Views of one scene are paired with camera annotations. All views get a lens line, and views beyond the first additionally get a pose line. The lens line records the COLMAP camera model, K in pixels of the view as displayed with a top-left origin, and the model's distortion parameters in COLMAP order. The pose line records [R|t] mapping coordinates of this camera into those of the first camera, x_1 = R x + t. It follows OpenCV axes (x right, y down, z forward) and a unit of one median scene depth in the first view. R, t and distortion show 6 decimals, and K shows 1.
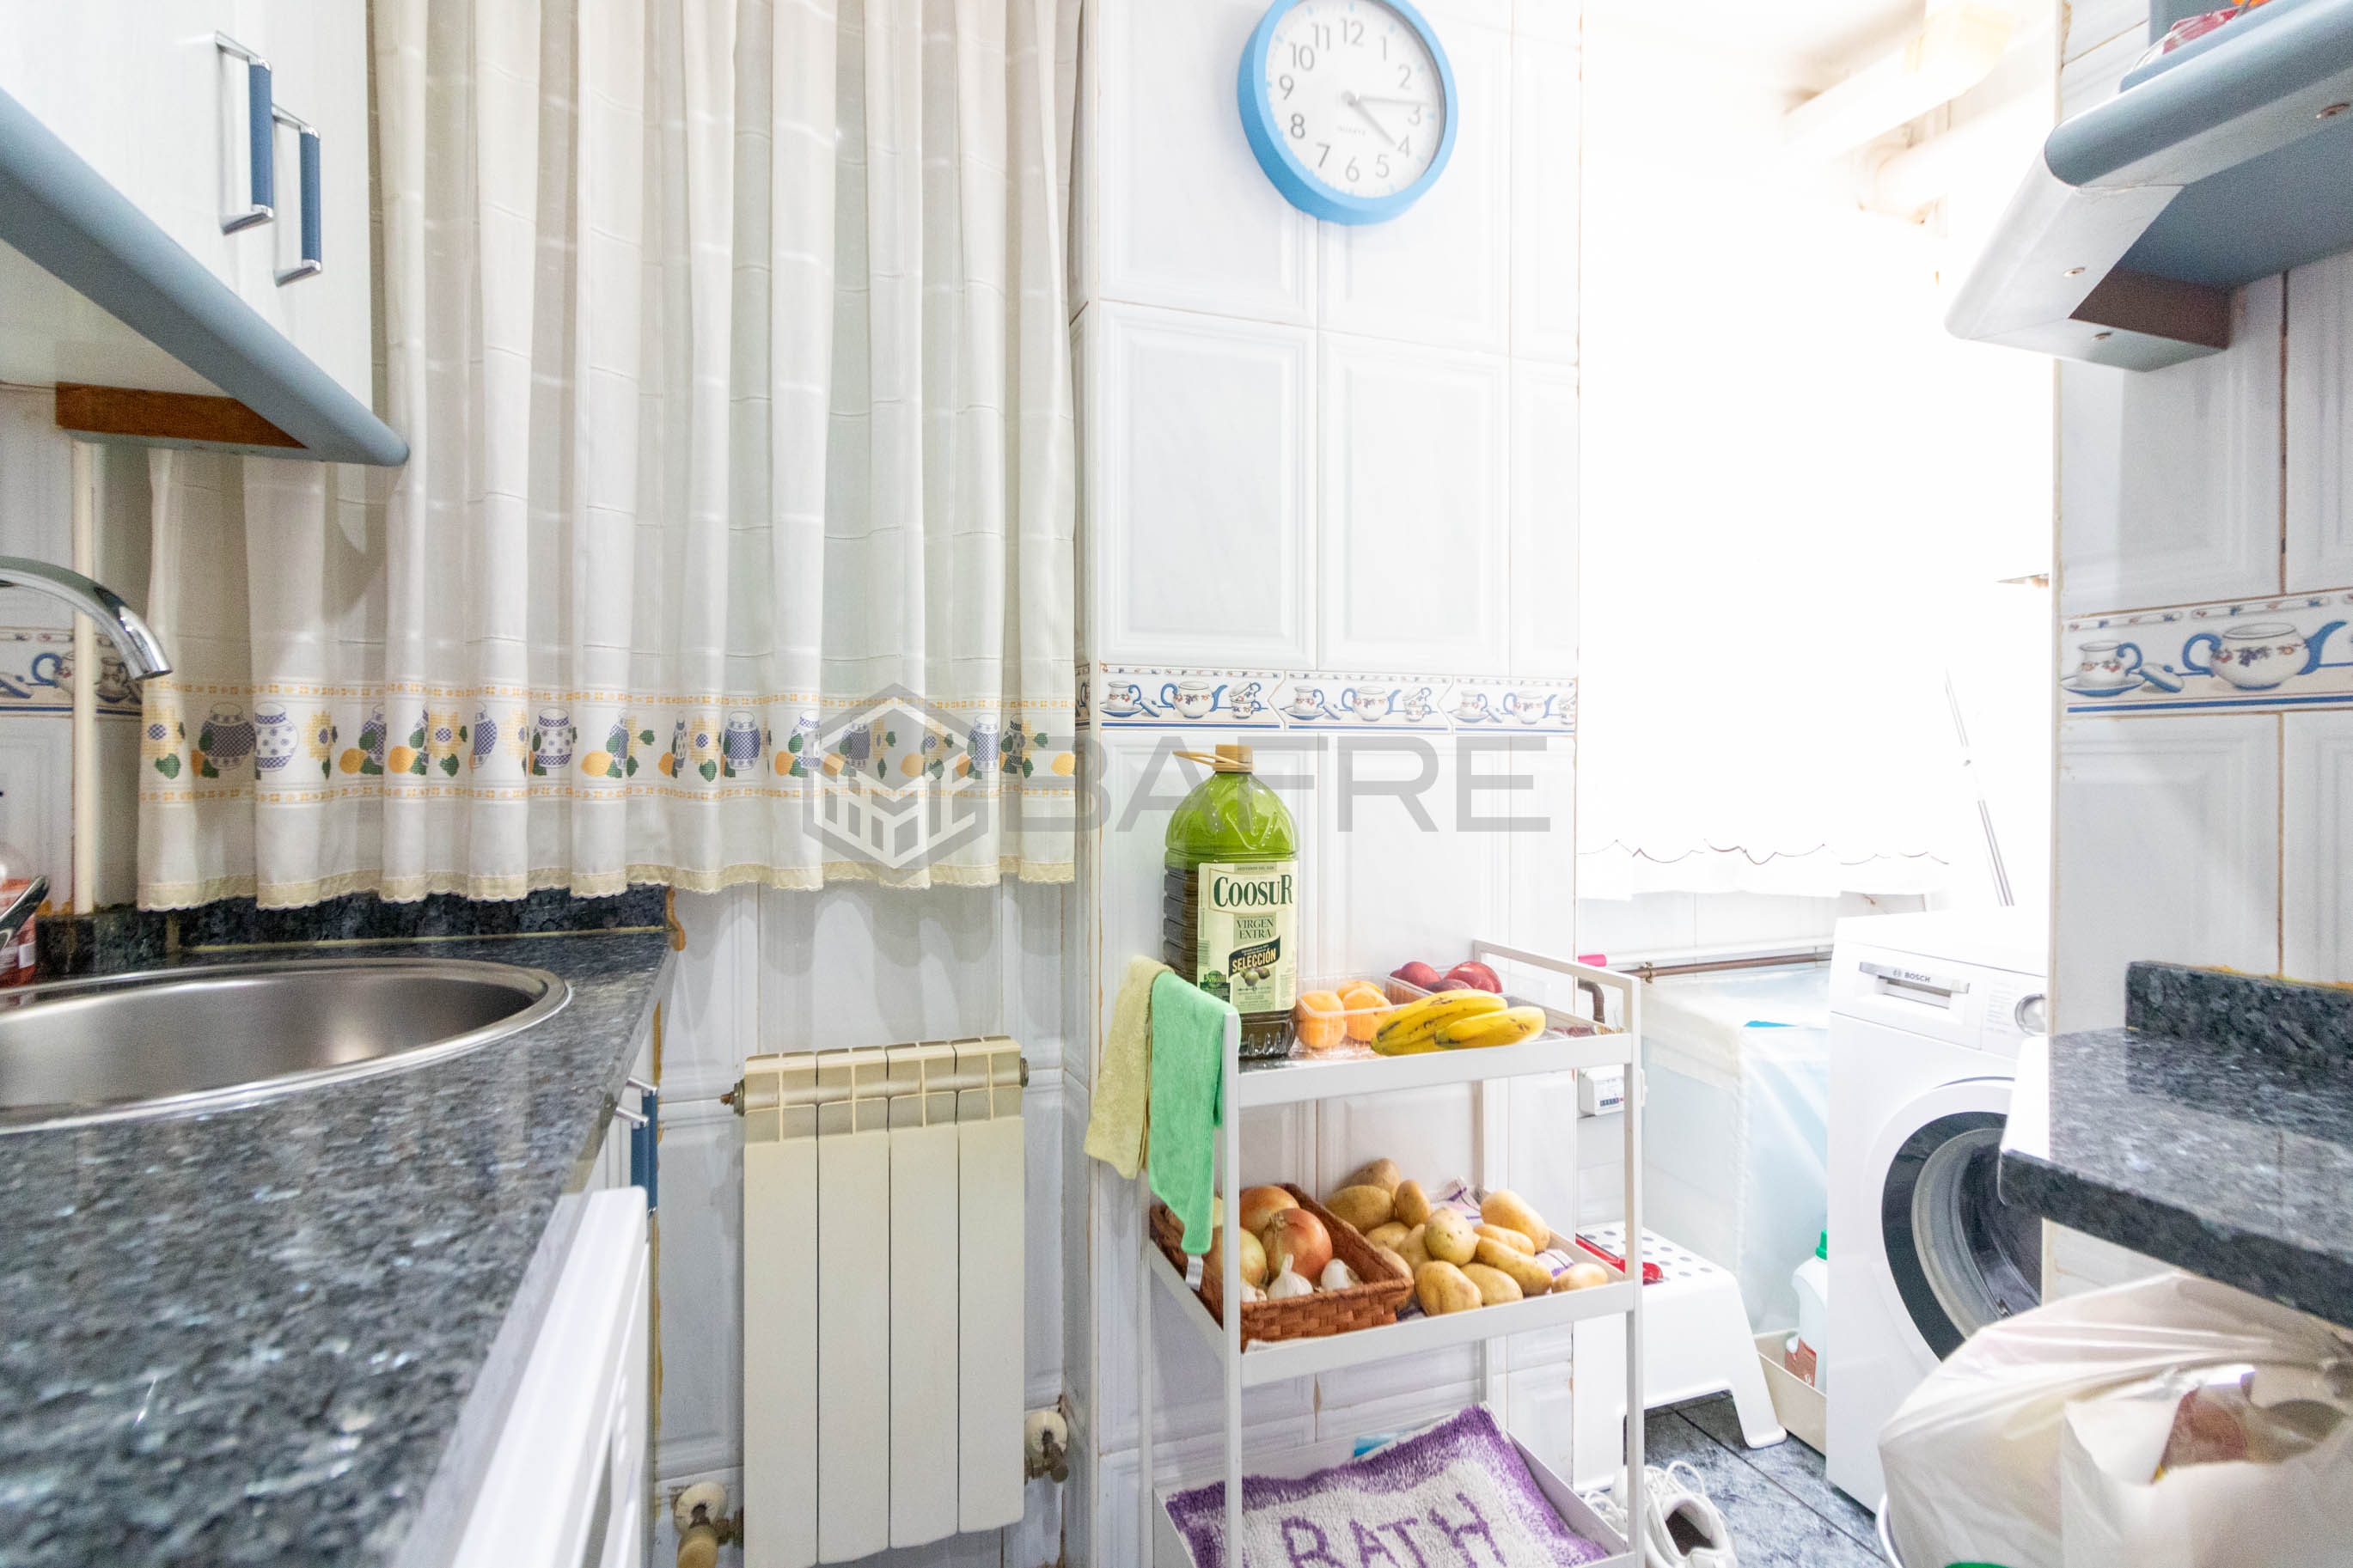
lens RADIAL K [[1142.4, 0, 1171.6], [0, 1142.4, 765.0], [0, 0, 1]] dist [0.009595, -0.000465]
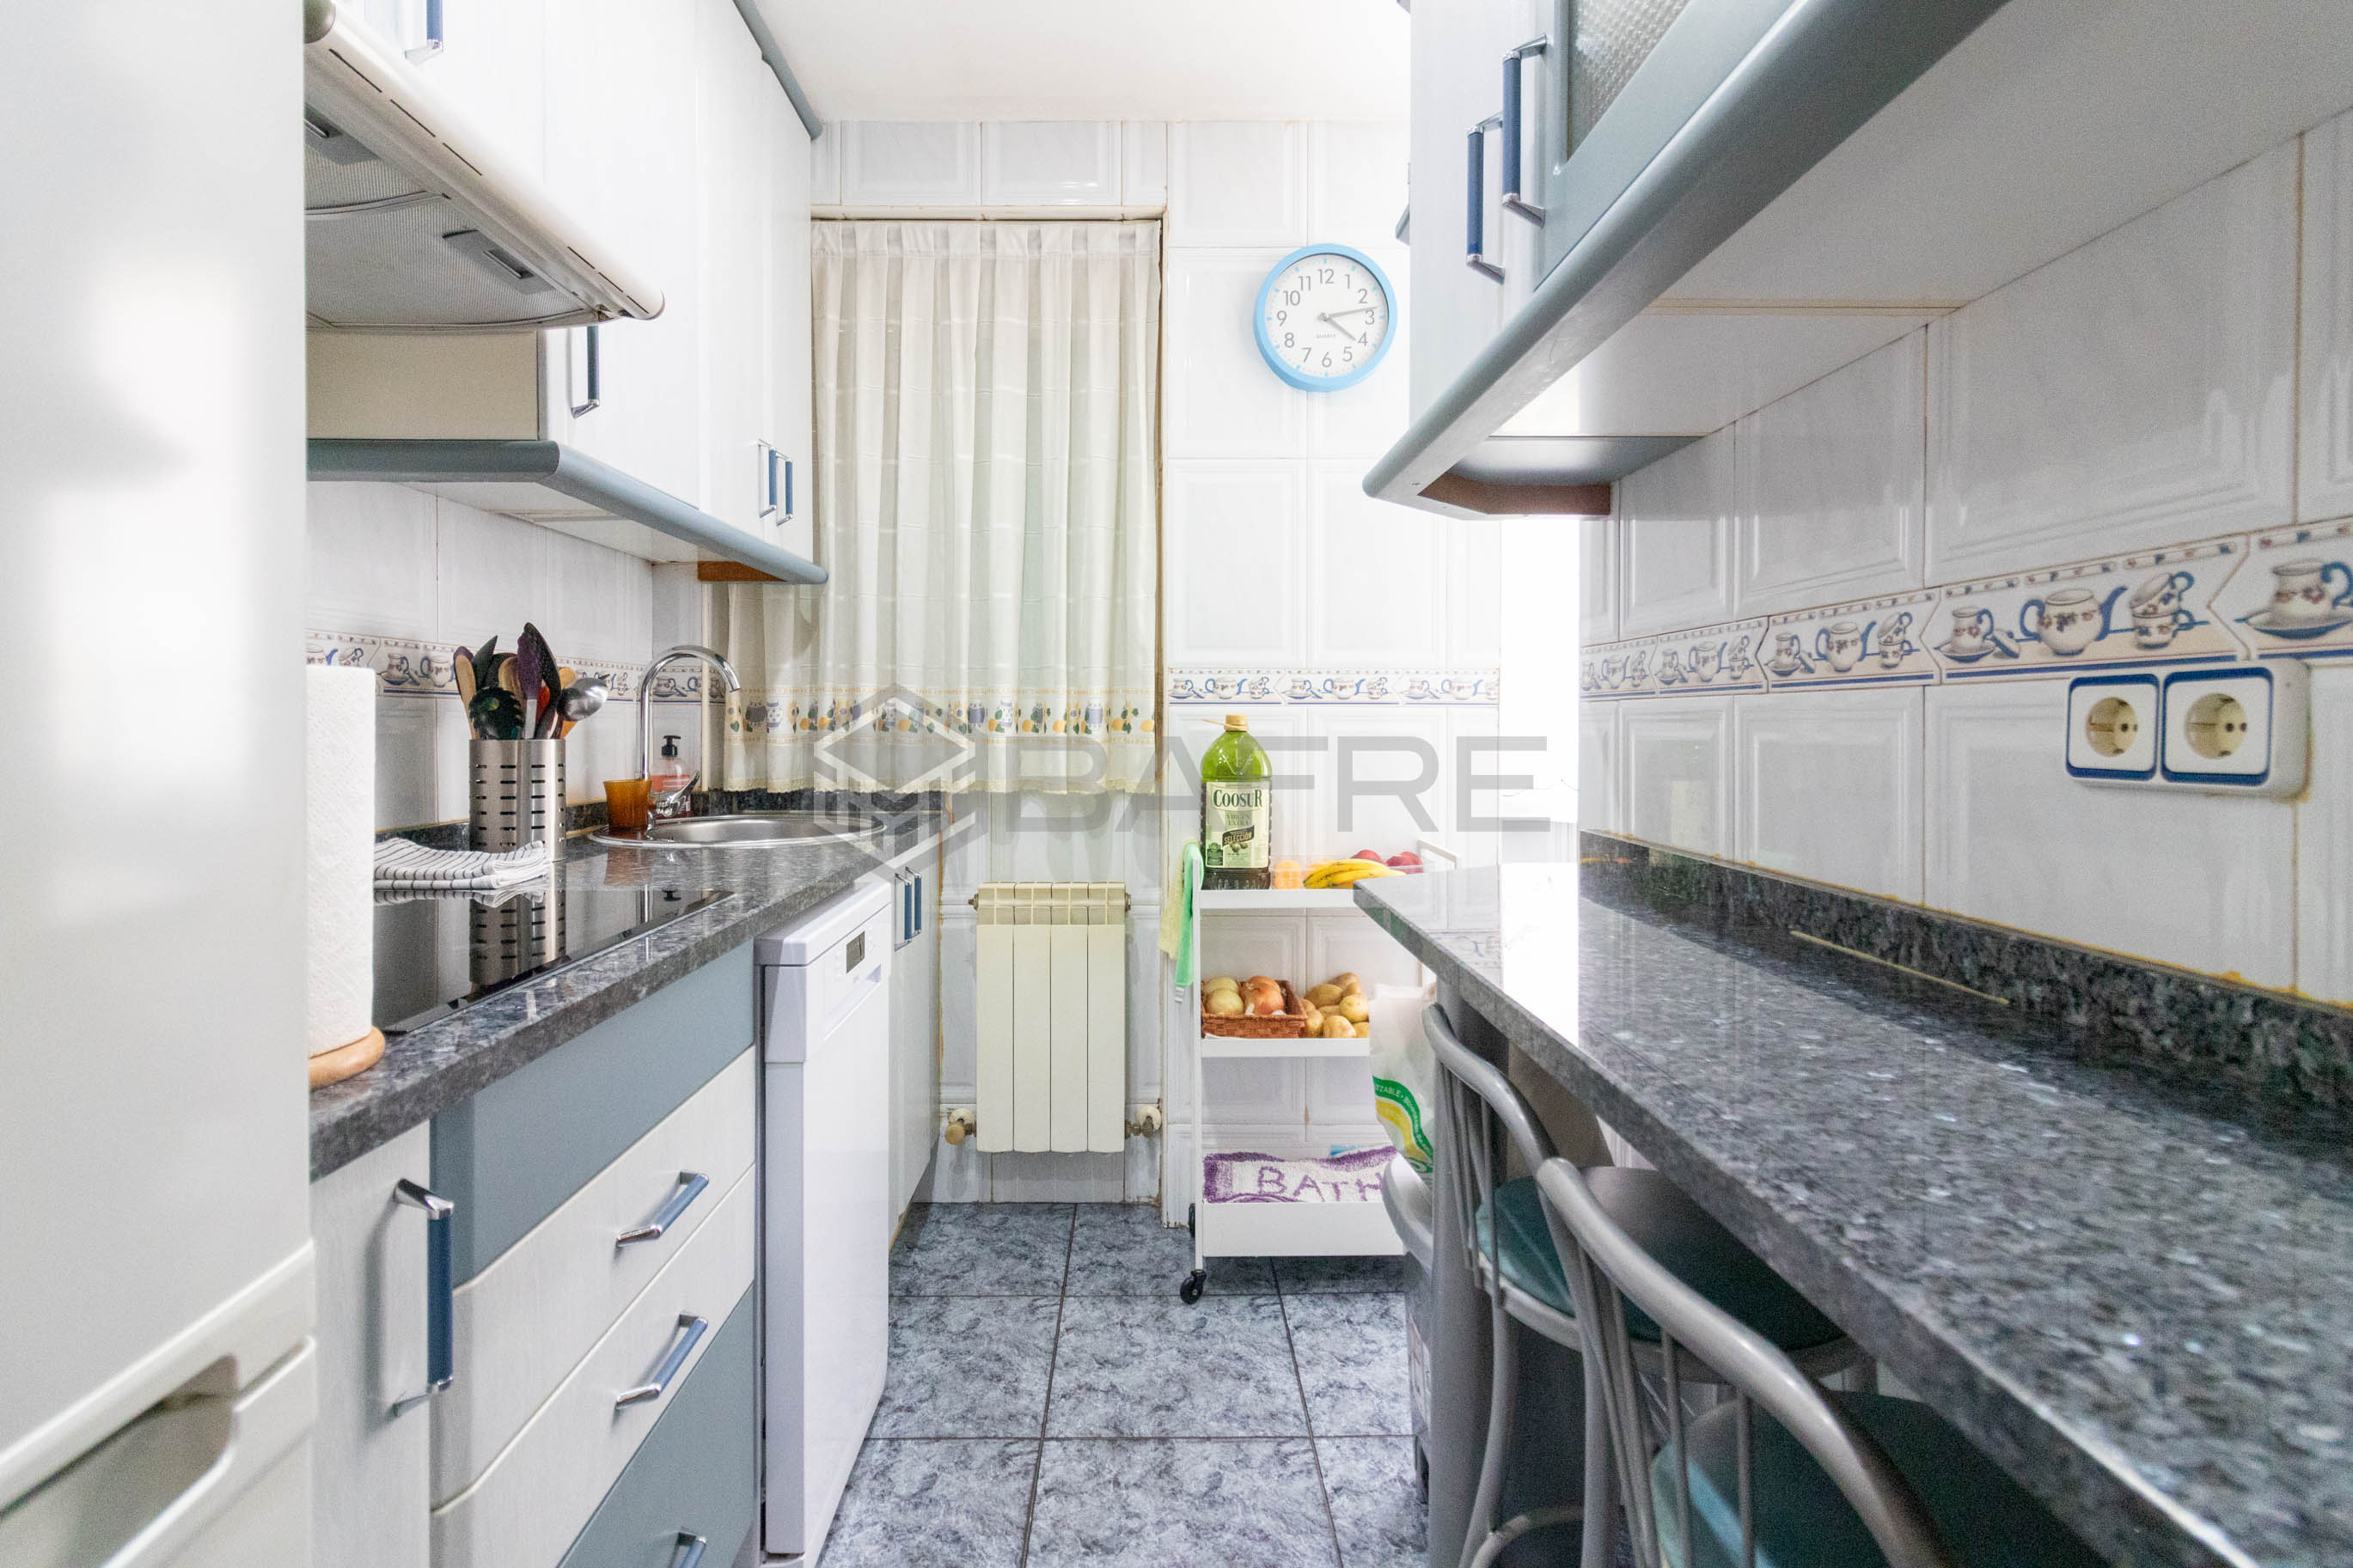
lens RADIAL K [[1120.0, 0, 1144.9], [0, 1120.0, 731.0], [0, 0, 1]] dist [-0.000960, 0.000184]
pose [[0.944092, 0.001668, -0.329677, 0.506091], [-0.001548, 0.999999, 0.000626, 0.006331], [0.329678, -0.000081, 0.944094, -0.671725]]
